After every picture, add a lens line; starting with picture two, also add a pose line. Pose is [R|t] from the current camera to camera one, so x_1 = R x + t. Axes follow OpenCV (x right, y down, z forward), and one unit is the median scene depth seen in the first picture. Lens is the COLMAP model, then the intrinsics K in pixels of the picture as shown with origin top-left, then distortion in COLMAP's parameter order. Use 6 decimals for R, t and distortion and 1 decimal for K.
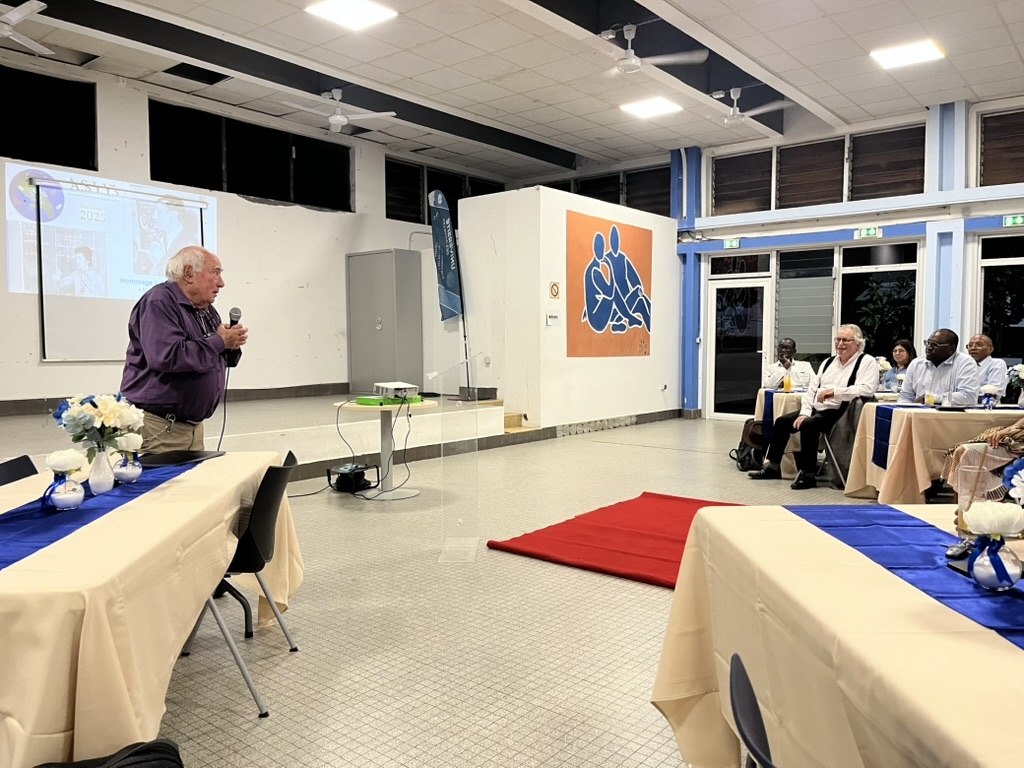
lens RADIAL K [[777.2, 0, 507.0], [0, 777.2, 381.7], [0, 0, 1]] dist [0.066203, -0.083454]
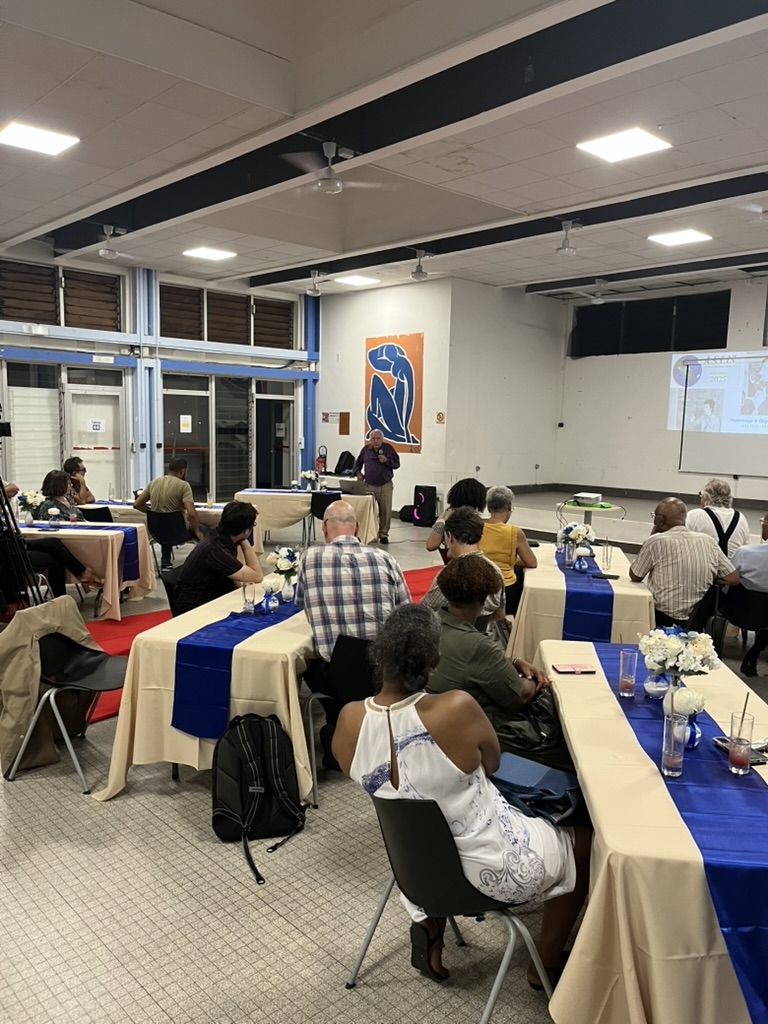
lens RADIAL K [[777.2, 0, 380.5], [0, 777.2, 521.6], [0, 0, 1]] dist [0.066203, -0.083454]
pose [[-0.125549, 0.124051, -0.984301, 1.037113], [-0.074000, 0.988217, 0.133983, -0.086688], [0.989324, 0.089660, -0.114889, 0.519828]]
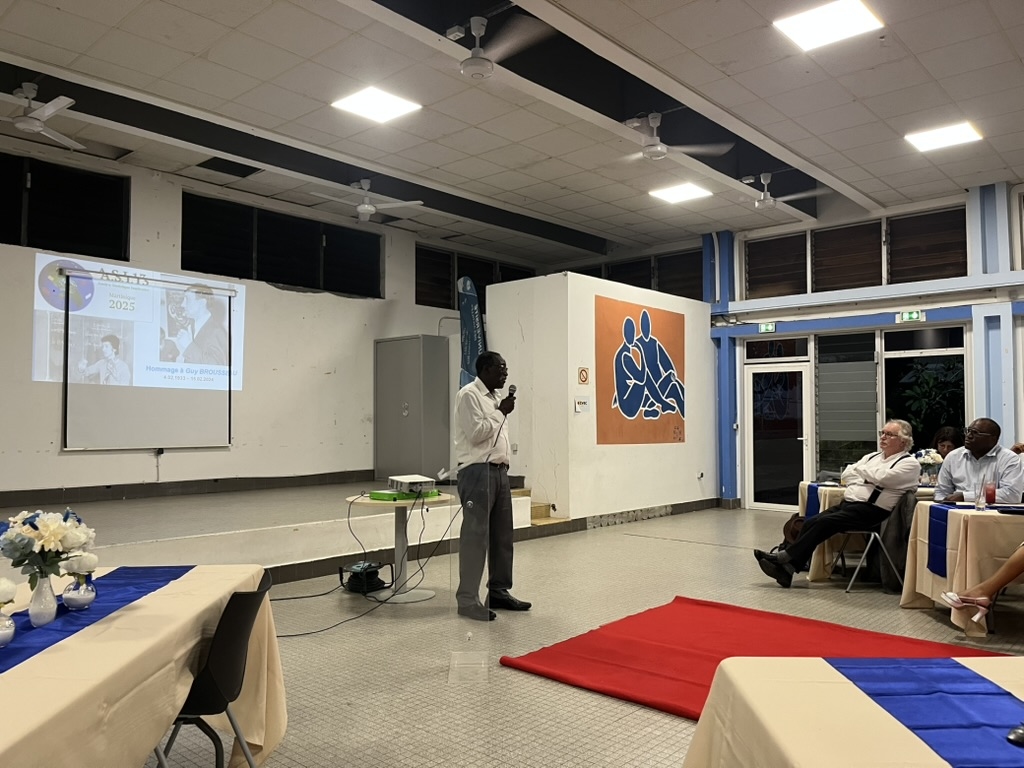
lens RADIAL K [[777.2, 0, 509.4], [0, 777.2, 388.1], [0, 0, 1]] dist [0.066203, -0.083454]
pose [[0.998959, -0.001158, -0.045611, 0.013848], [-0.003134, 0.995576, -0.093912, -0.011248], [0.045518, 0.093957, 0.994535, 0.030970]]
